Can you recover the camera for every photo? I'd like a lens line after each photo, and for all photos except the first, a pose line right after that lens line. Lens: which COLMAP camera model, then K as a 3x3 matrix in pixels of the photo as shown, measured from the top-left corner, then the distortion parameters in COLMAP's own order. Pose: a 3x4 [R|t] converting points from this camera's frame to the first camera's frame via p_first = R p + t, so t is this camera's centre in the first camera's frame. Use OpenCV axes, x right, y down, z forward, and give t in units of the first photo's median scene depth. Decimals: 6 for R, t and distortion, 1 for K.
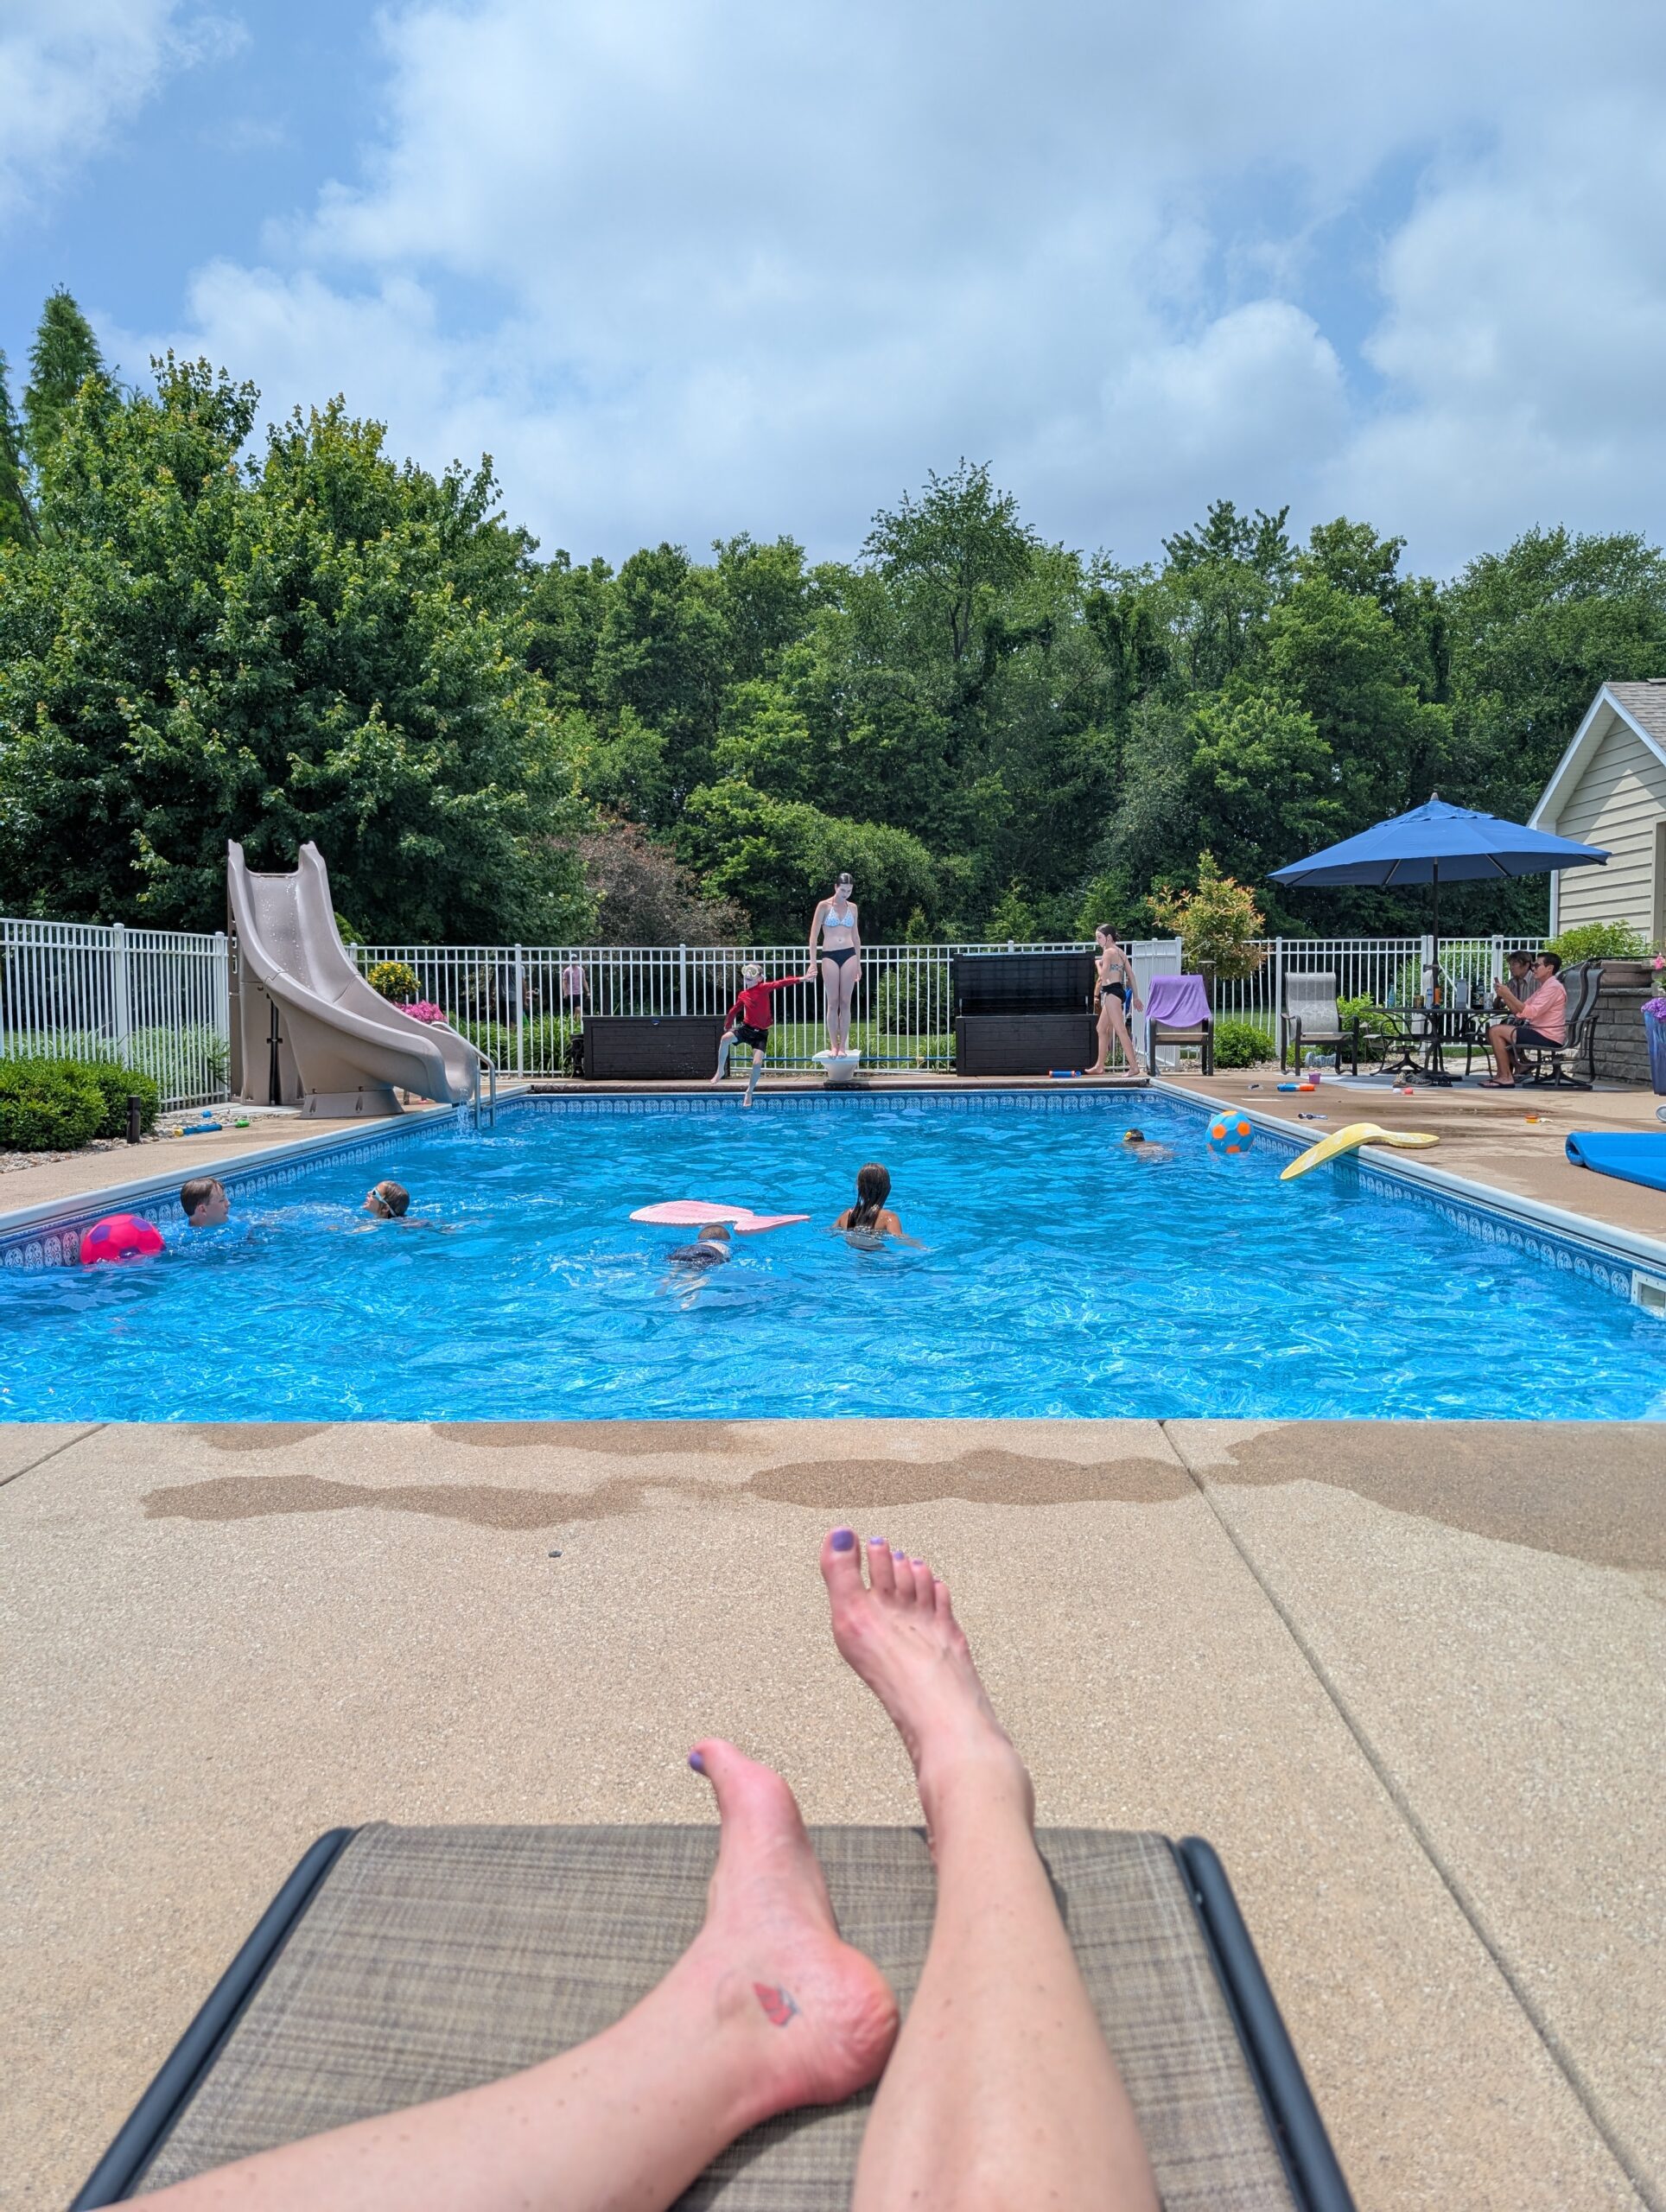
lens RADIAL K [[1596.6, 0, 837.9], [0, 1596.6, 1096.0], [0, 0, 1]] dist [-0.037786, 0.000319]
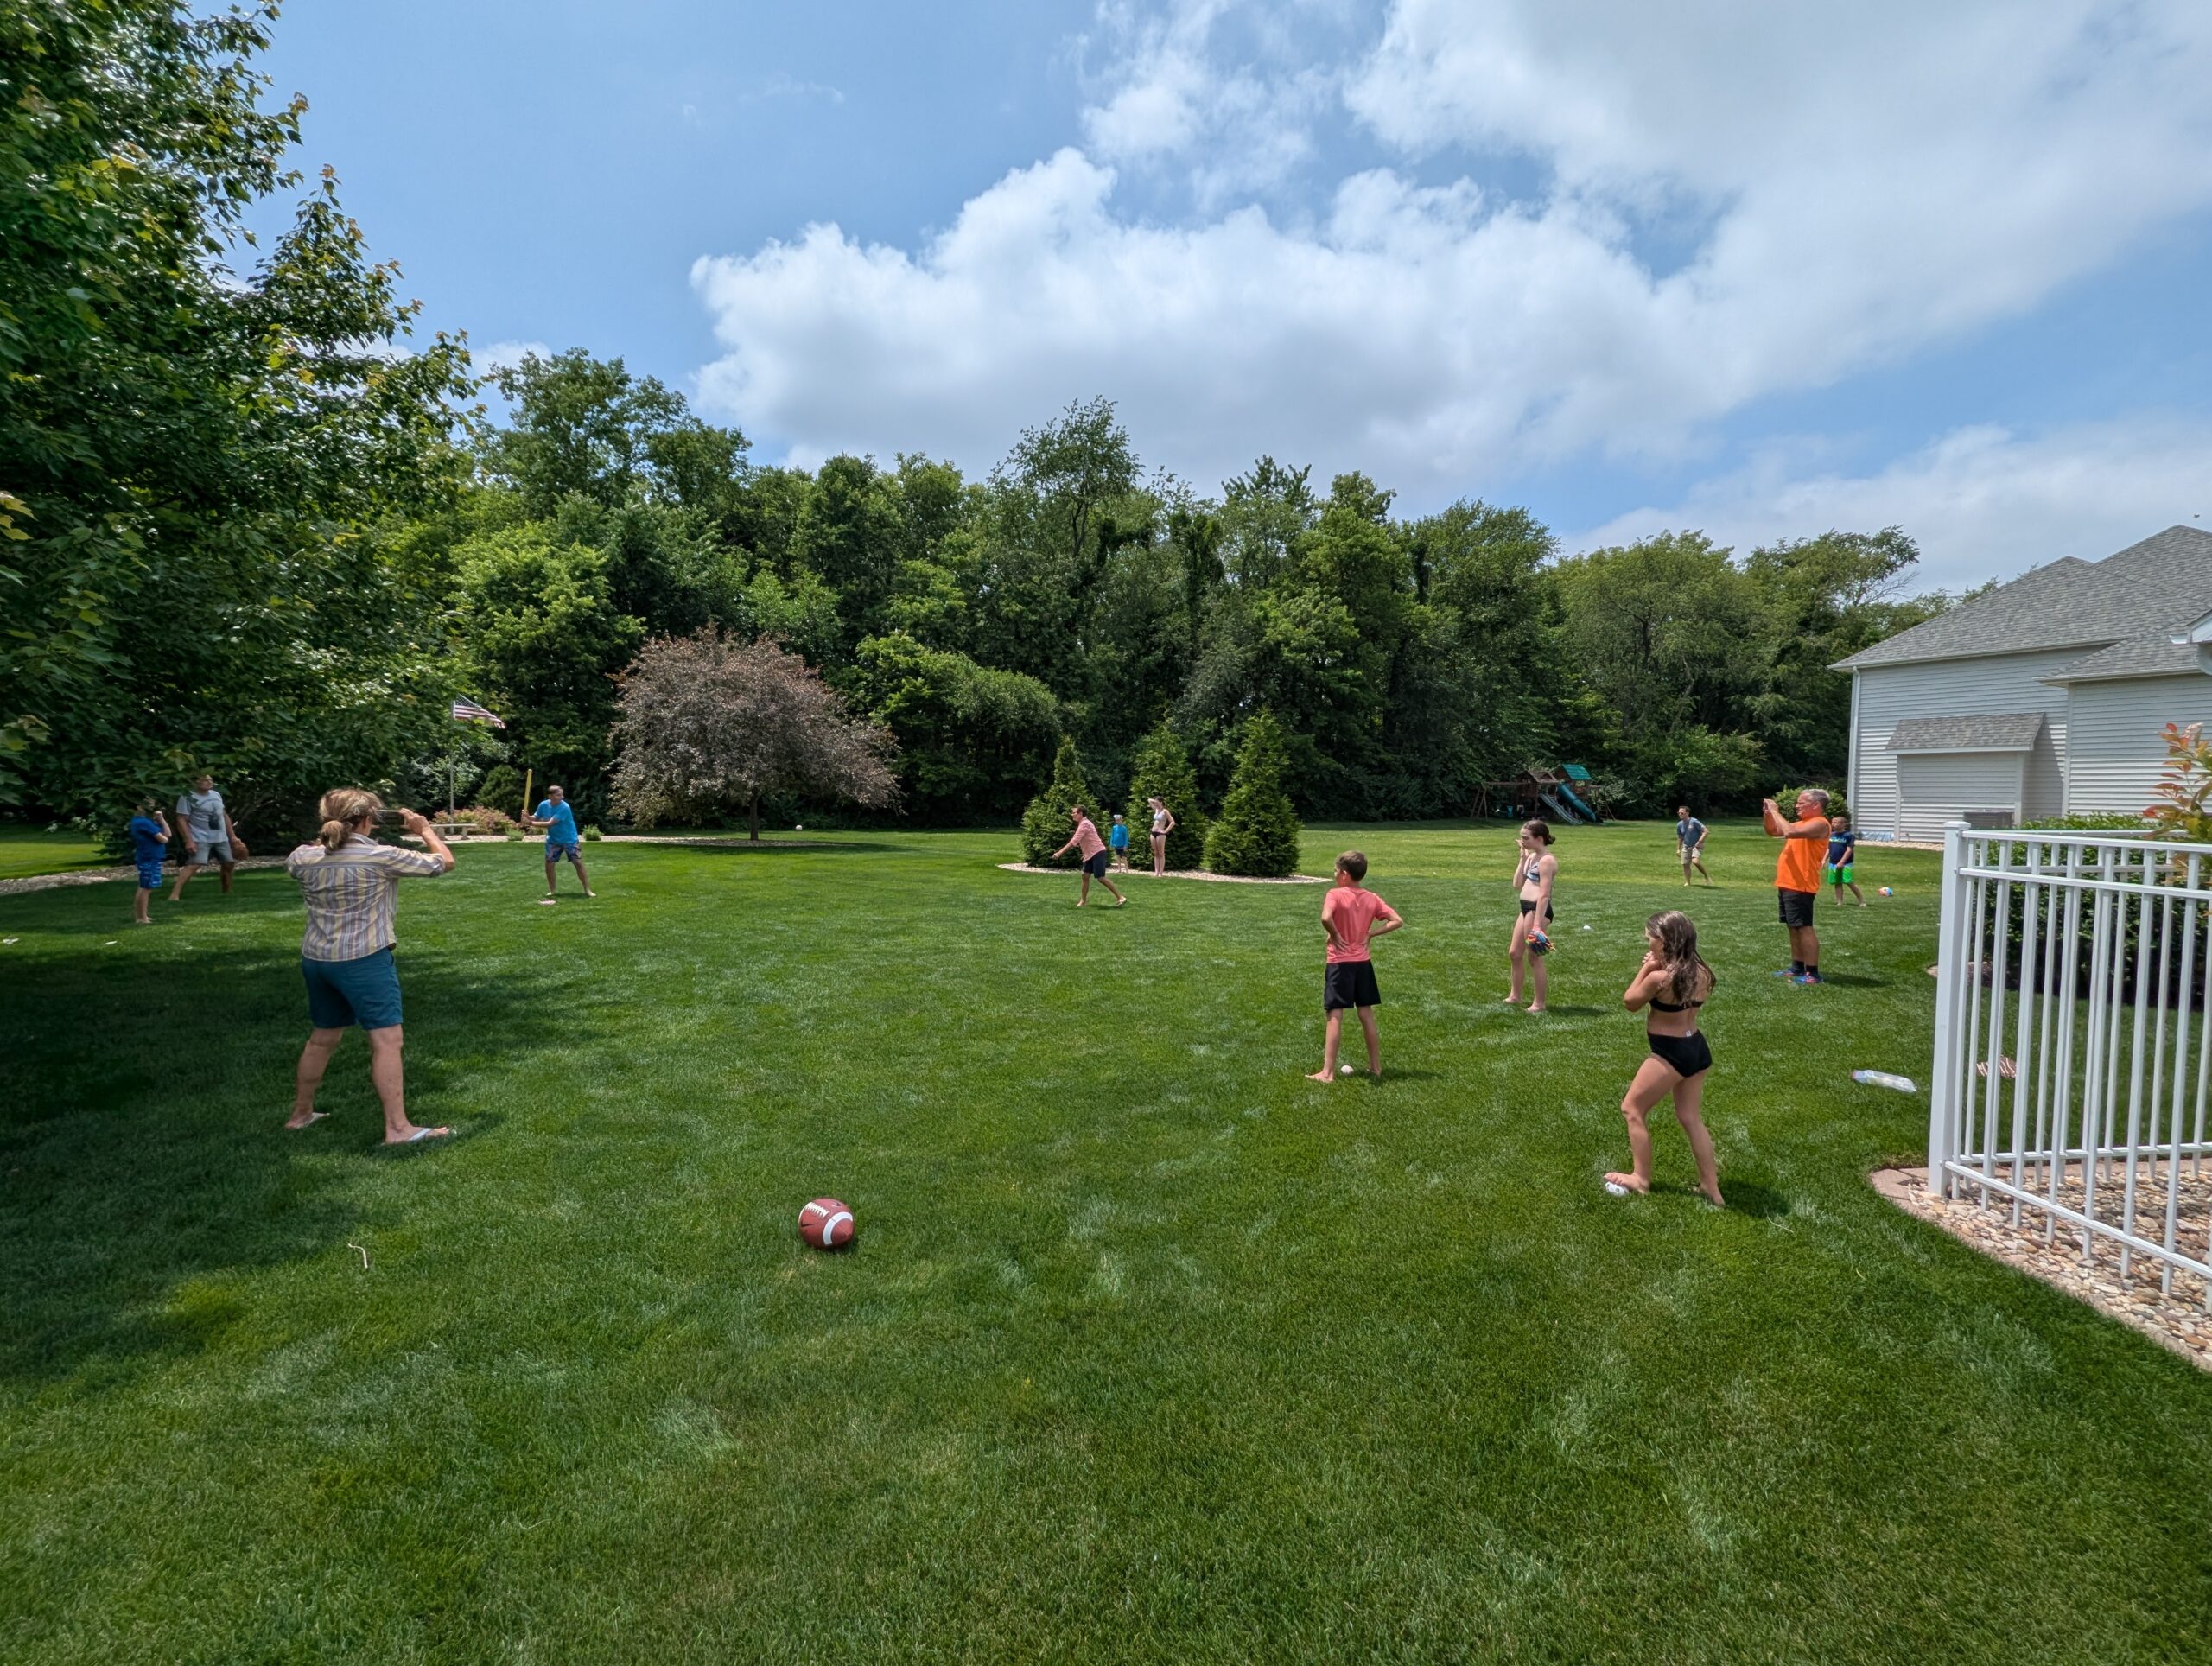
lens RADIAL K [[889.4, 0, 1091.6], [0, 889.4, 827.4], [0, 0, 1]] dist [-0.026288, -0.000400]
pose [[0.992019, 0.020926, 0.124340, 0.000707], [-0.017596, 0.999458, -0.027823, -0.029096], [-0.124855, 0.025413, 0.991849, 0.283829]]
